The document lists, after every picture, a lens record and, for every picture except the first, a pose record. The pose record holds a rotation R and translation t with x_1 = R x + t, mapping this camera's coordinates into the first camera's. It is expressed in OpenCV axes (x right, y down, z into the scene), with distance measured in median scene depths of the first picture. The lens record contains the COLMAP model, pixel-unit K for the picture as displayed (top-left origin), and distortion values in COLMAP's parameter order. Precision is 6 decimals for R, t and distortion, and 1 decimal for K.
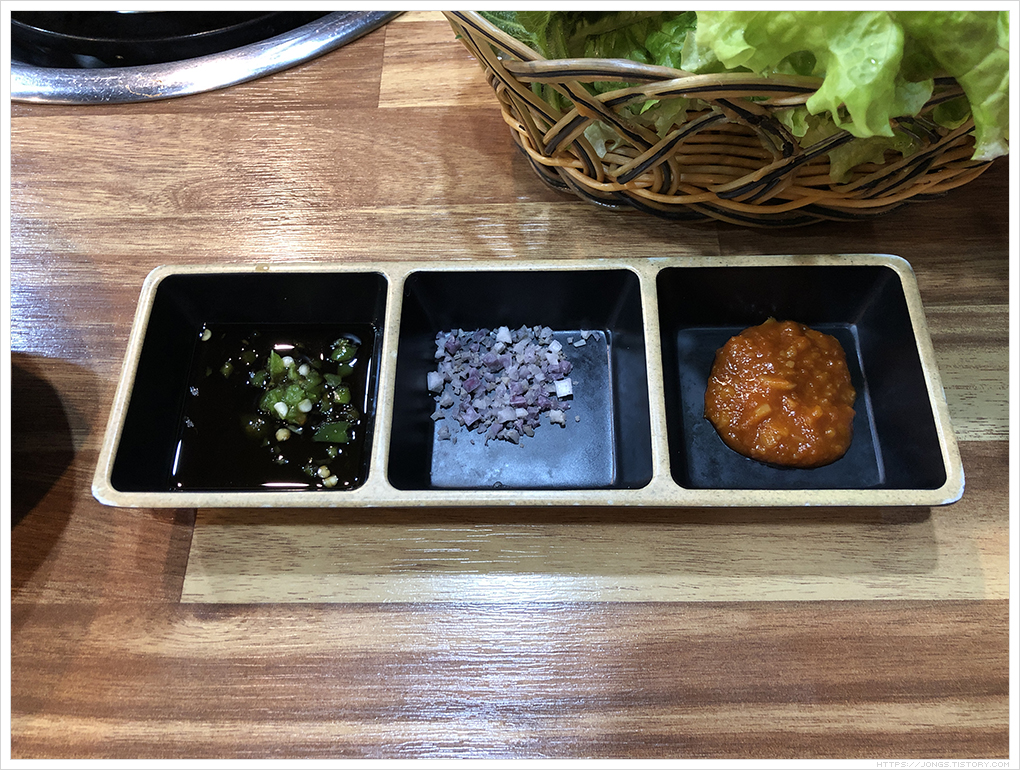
lens RADIAL K [[830.1, 0, 510.5], [0, 830.1, 383.8], [0, 0, 1]] dist [0.011681, -0.026334]
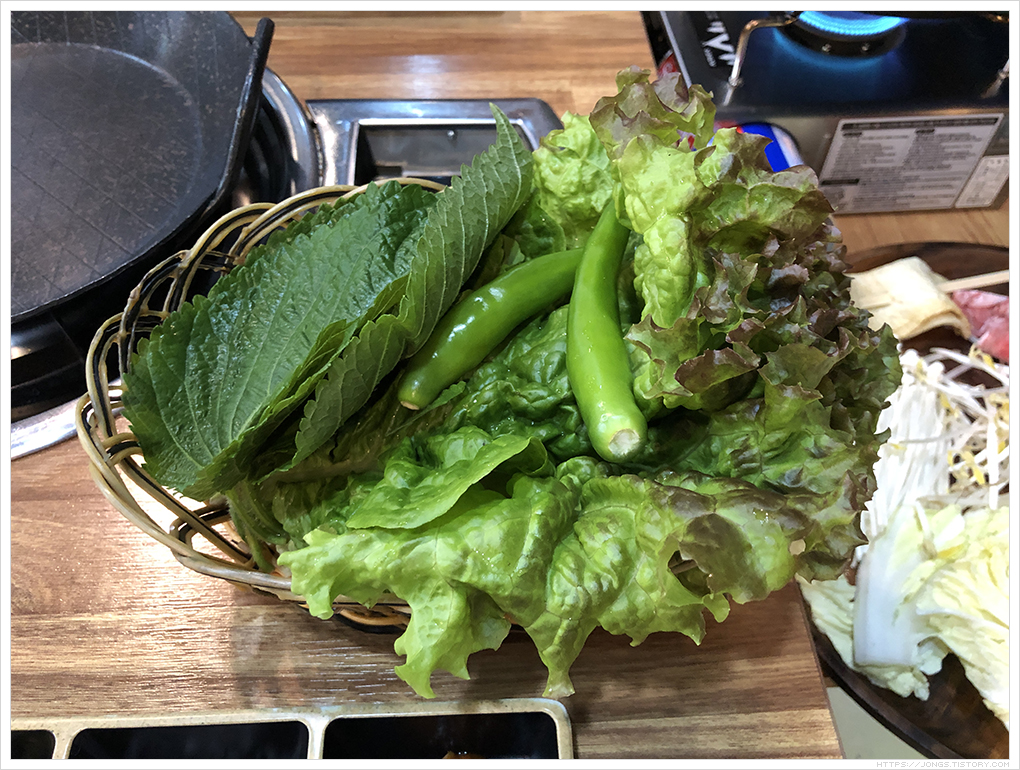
lens RADIAL K [[830.1, 0, 509.8], [0, 830.1, 386.2], [0, 0, 1]] dist [0.011681, -0.026334]
pose [[0.995266, 0.001978, 0.097171, 0.272248], [0.016499, 0.981843, -0.188974, -0.313988], [-0.095780, 0.189683, 0.977163, -0.101791]]
